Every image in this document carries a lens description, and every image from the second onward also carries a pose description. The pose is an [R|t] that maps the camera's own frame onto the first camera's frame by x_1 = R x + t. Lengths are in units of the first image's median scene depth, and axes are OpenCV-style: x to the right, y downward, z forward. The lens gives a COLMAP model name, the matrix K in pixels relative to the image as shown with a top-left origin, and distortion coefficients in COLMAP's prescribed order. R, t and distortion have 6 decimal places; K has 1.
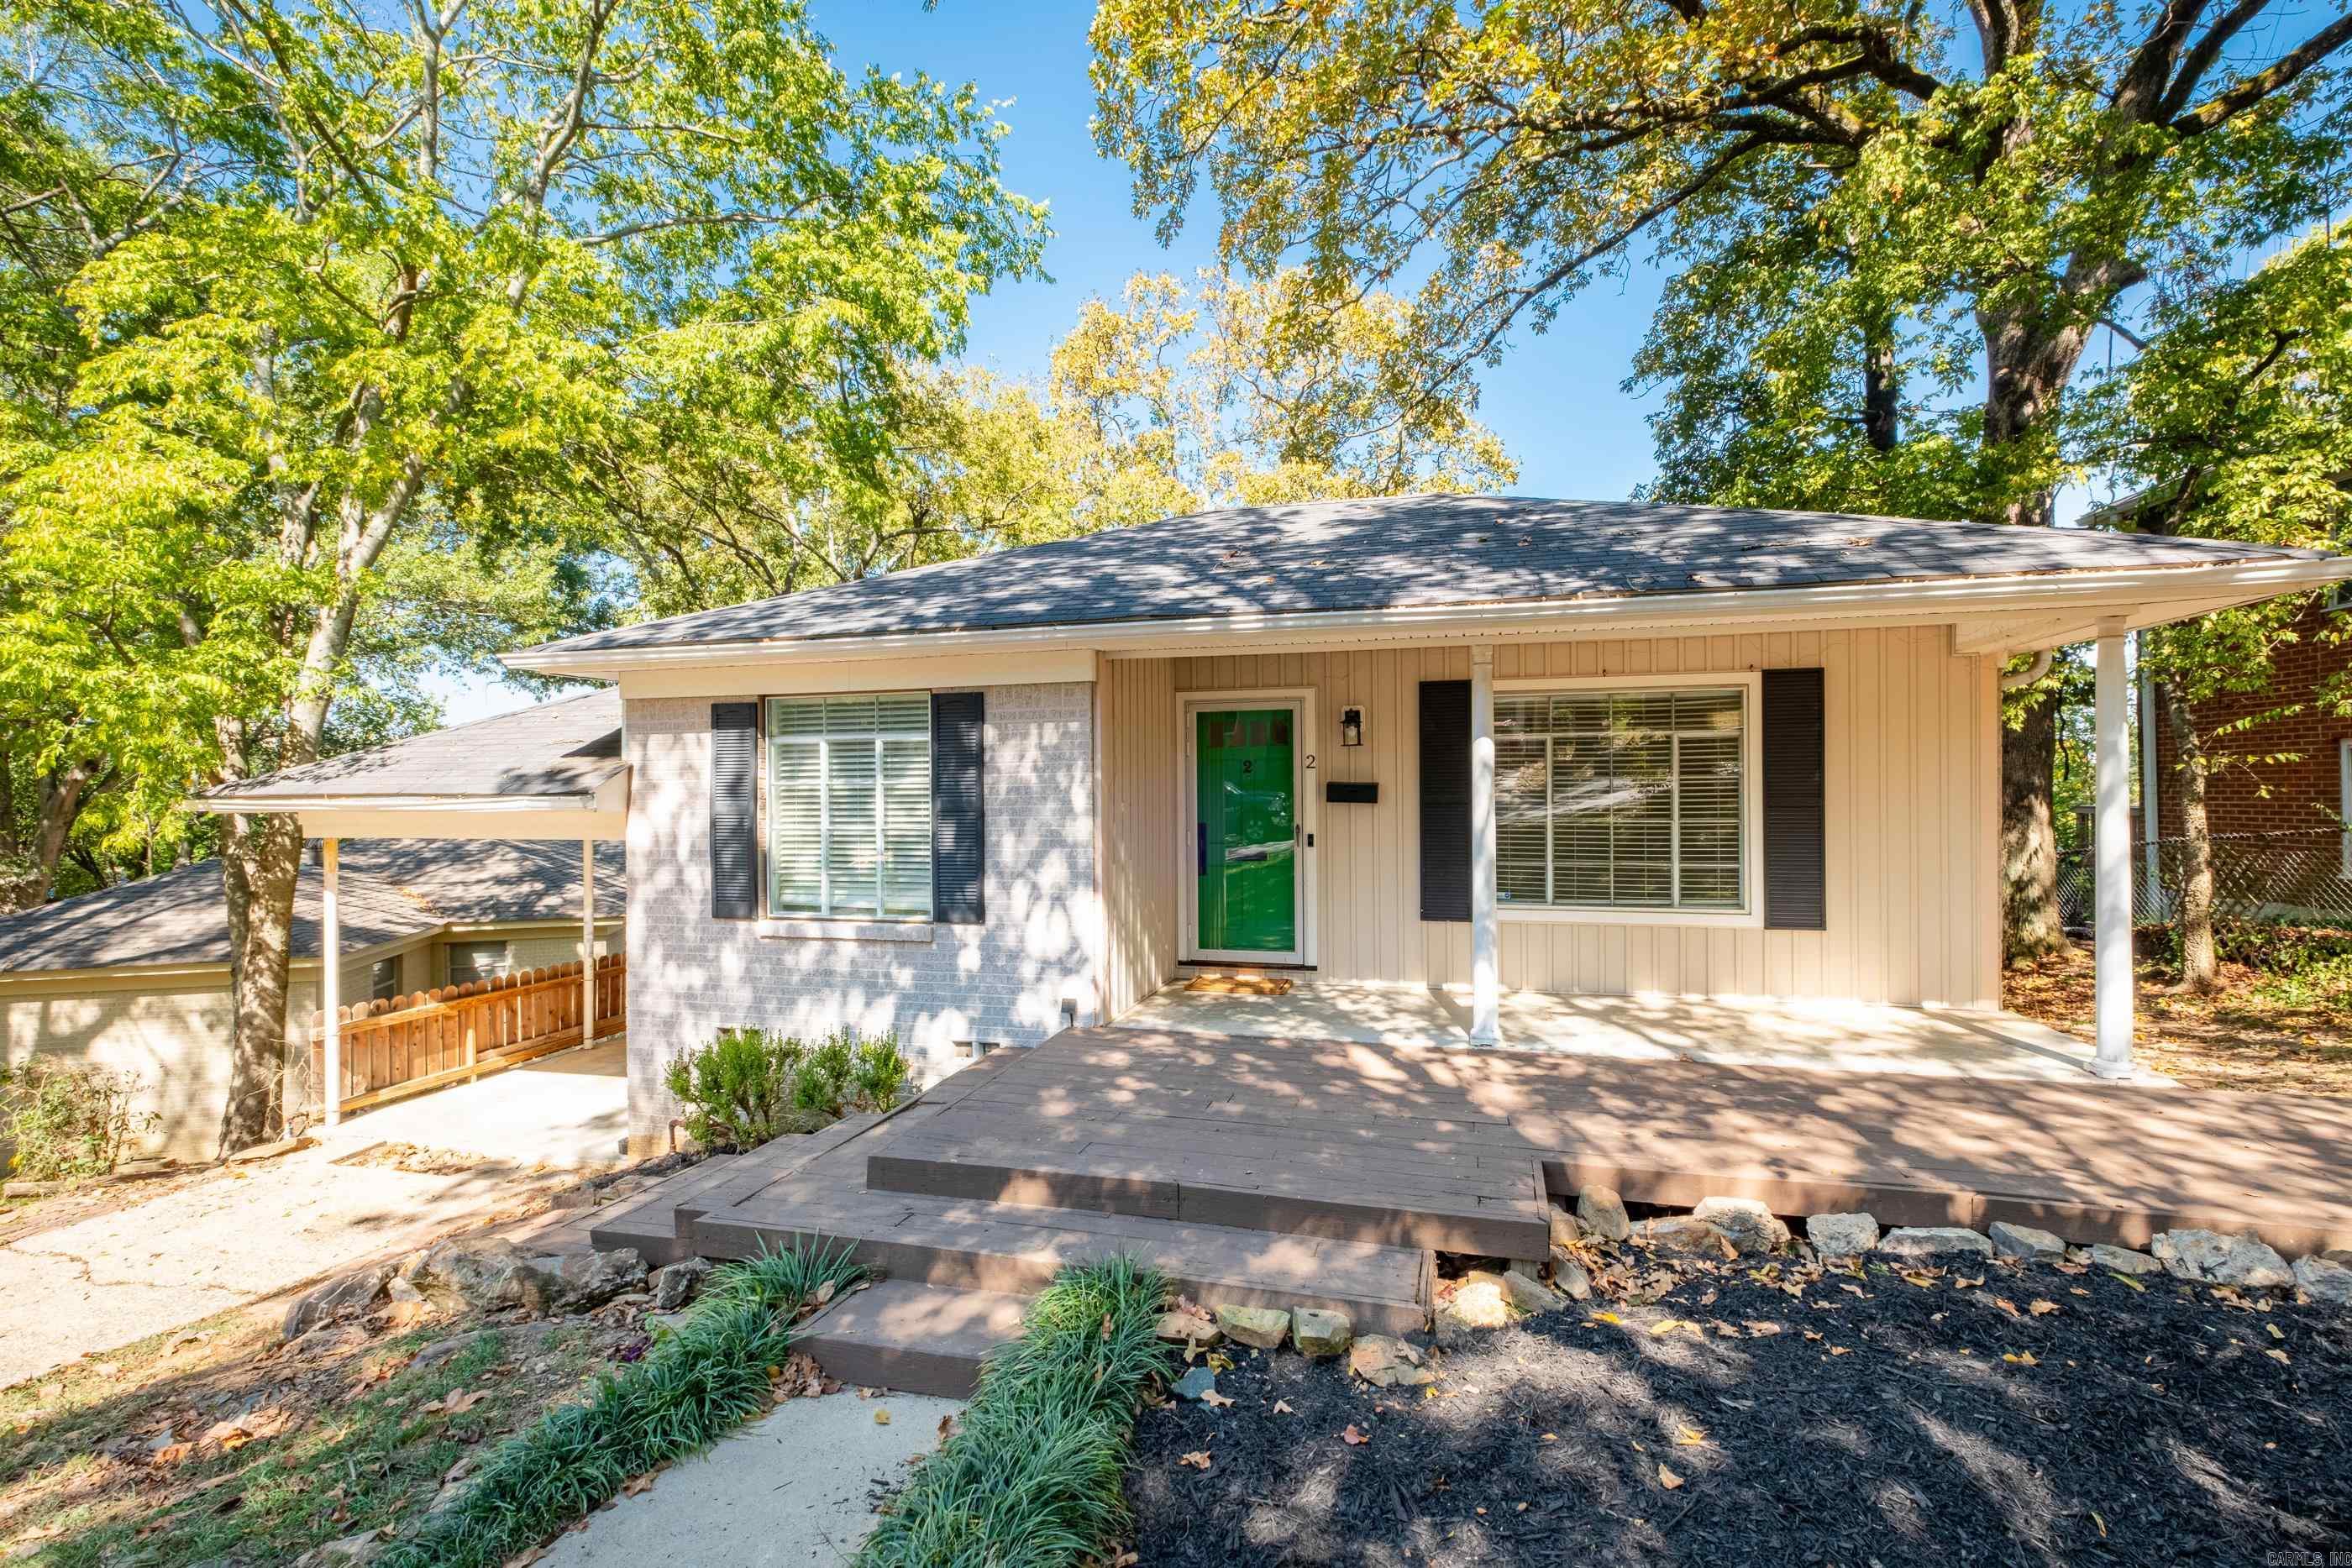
lens RADIAL K [[1042.8, 0, 1181.3], [0, 1042.8, 777.8], [0, 0, 1]] dist [0.001242, -0.000443]
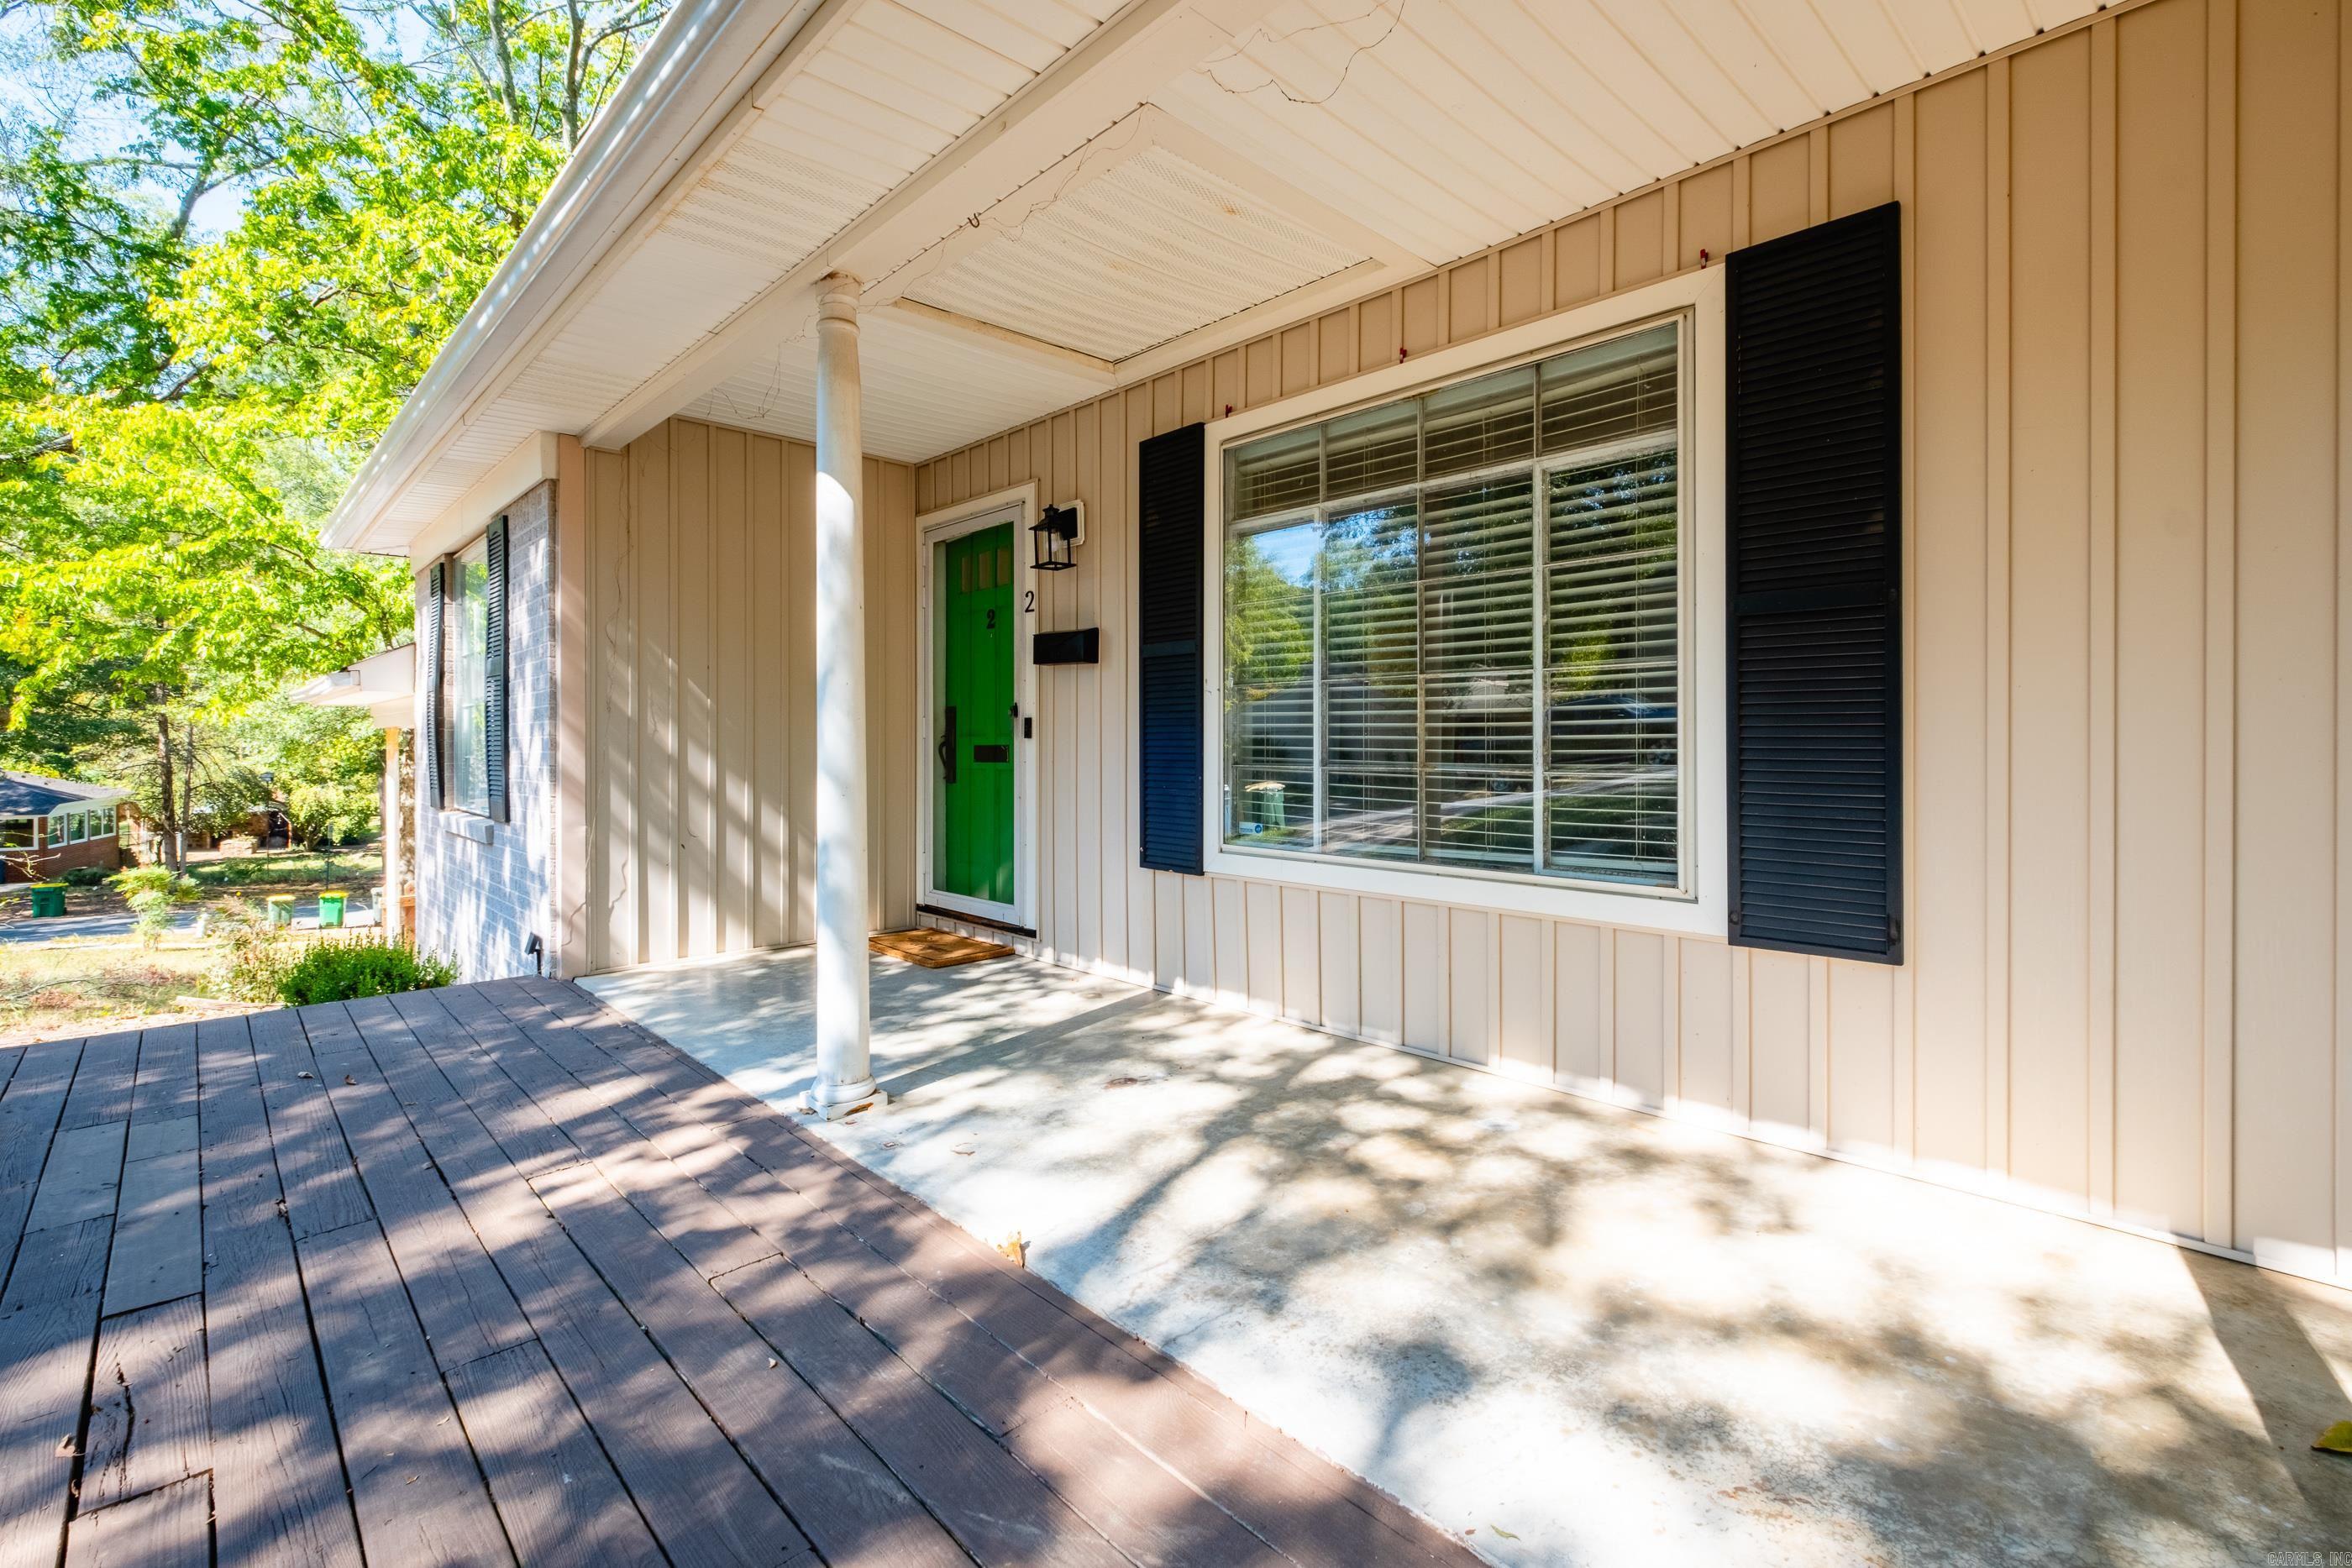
lens RADIAL K [[1037.6, 0, 1181.6], [0, 1037.6, 732.5], [0, 0, 1]] dist [-0.002071, -0.000886]
pose [[0.860544, 0.003588, -0.509363, 0.552831], [-0.002095, 0.999992, 0.003504, 0.064689], [0.509371, -0.001948, 0.860545, 0.549917]]
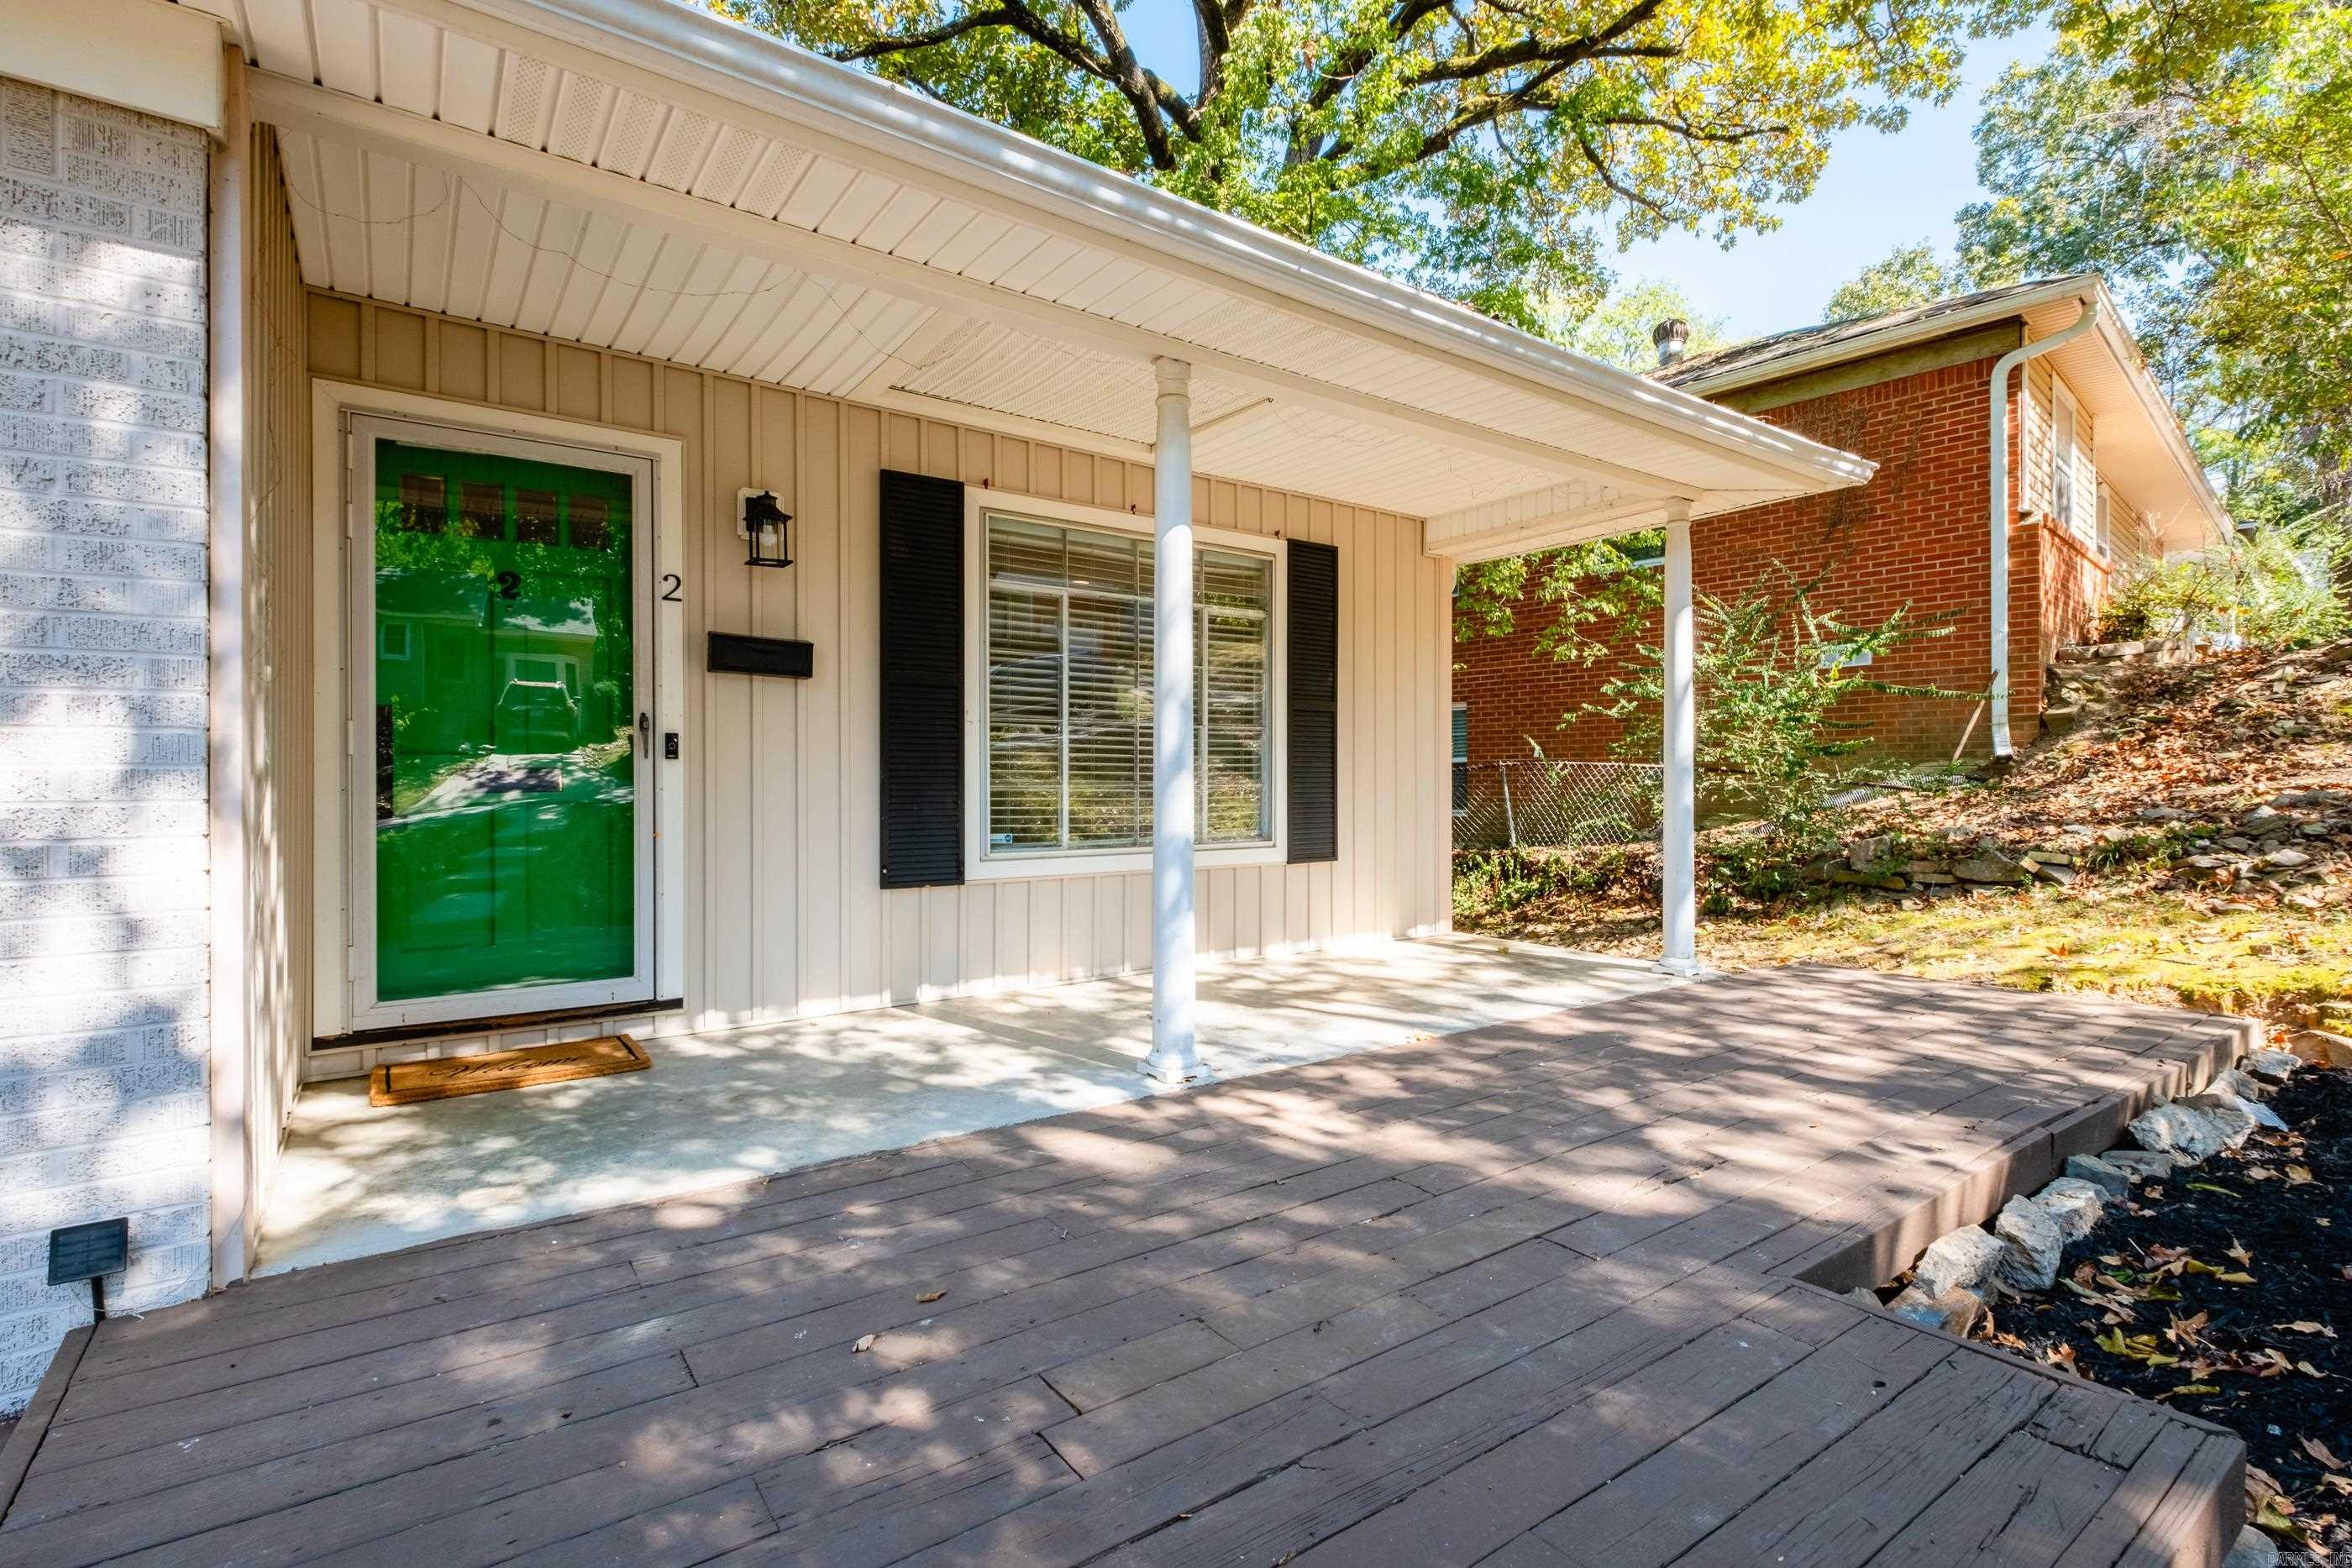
lens RADIAL K [[1083.6, 0, 1172.7], [0, 1083.6, 779.2], [0, 0, 1]] dist [-0.001699, -0.001237]
pose [[0.625035, 0.009164, 0.780543, -0.137656], [-0.007948, 0.999954, -0.005376, 0.081784], [-0.780556, -0.002844, 0.625079, 0.526087]]
